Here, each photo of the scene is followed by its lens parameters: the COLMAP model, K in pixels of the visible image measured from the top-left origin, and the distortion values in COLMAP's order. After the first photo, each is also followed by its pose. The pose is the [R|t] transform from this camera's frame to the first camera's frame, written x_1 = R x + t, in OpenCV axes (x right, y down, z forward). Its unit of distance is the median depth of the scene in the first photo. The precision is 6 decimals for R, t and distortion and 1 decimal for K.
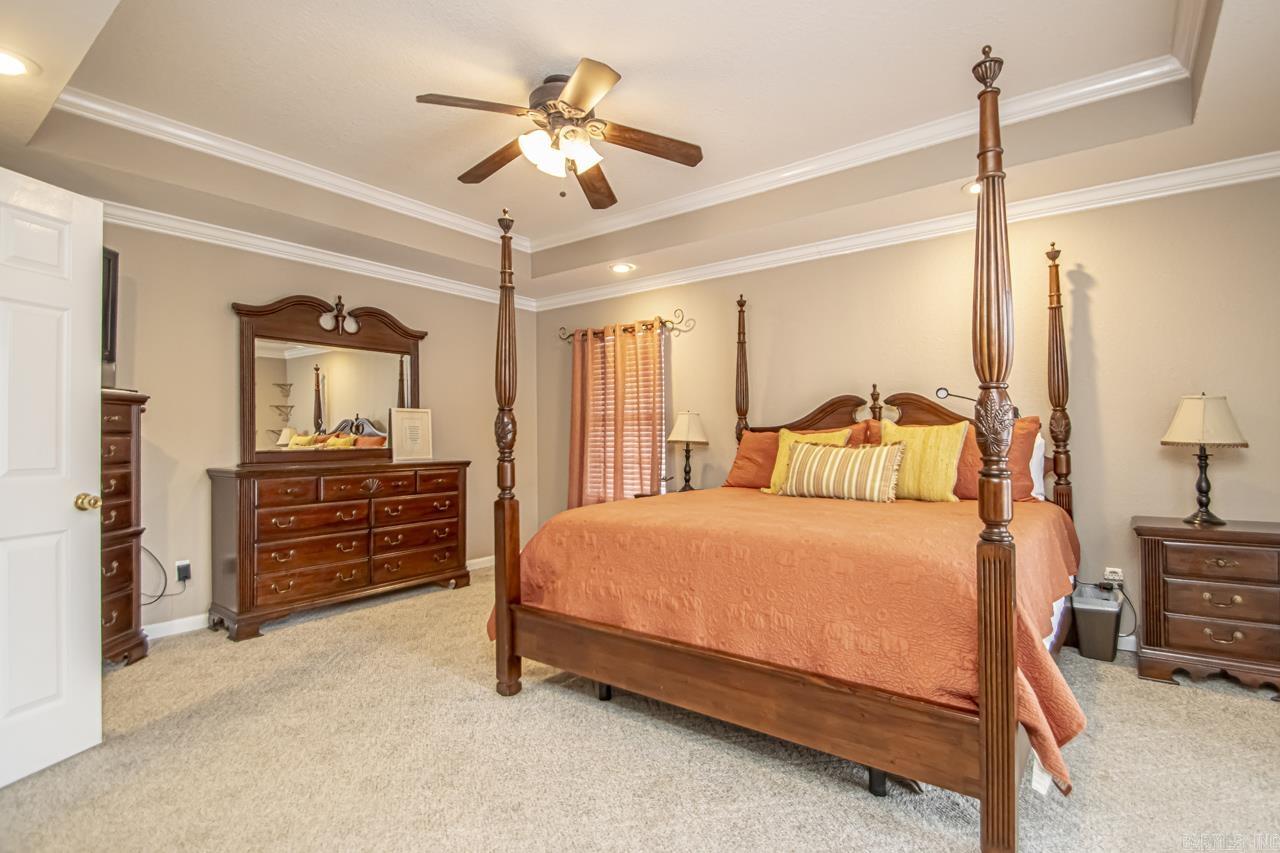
lens RADIAL K [[596.7, 0, 652.7], [0, 596.7, 423.8], [0, 0, 1]] dist [0.018827, -0.018920]
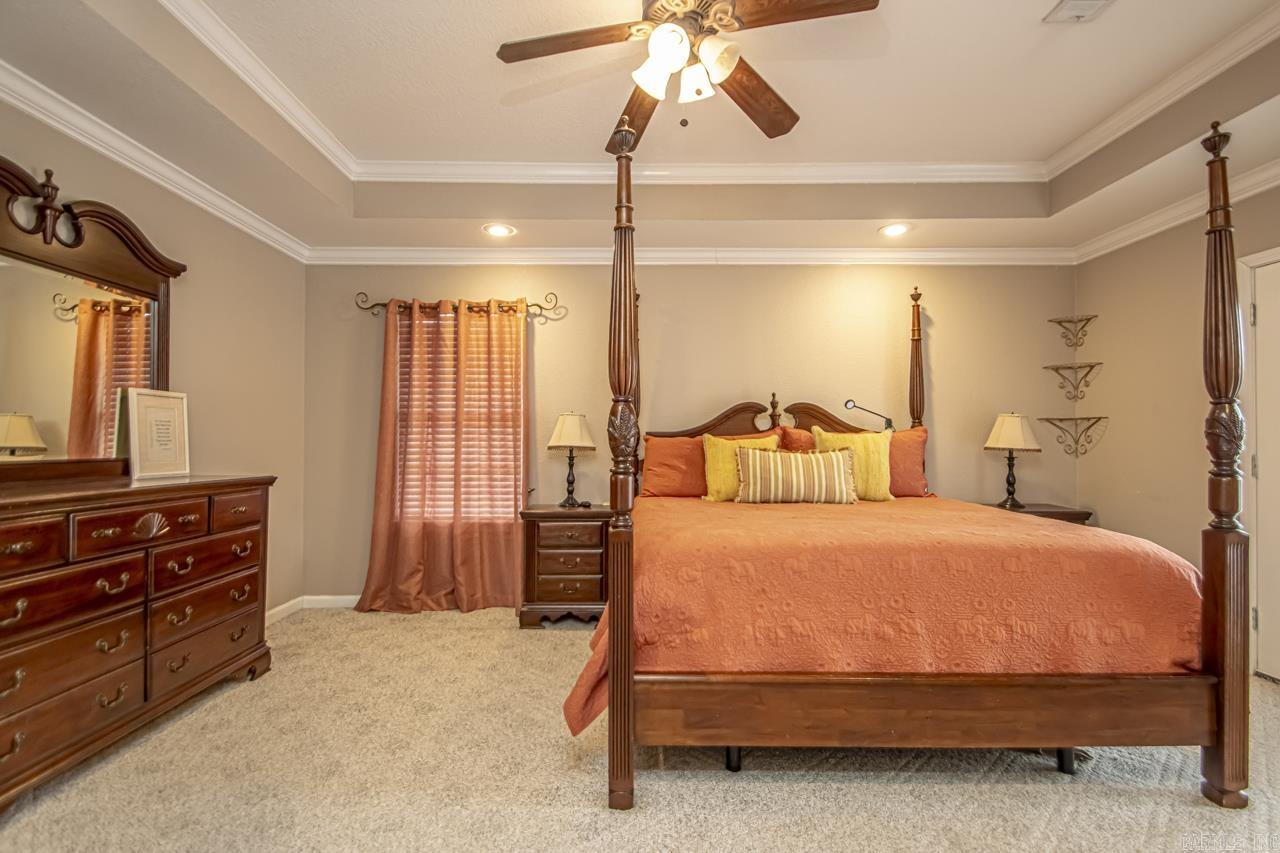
lens RADIAL K [[594.1, 0, 639.4], [0, 594.1, 430.2], [0, 0, 1]] dist [0.047020, -0.032928]
pose [[0.807438, 0.018193, 0.589672, -0.517236], [-0.018616, 0.999812, -0.005356, 0.011074], [-0.589659, -0.006652, 0.807625, 0.332740]]
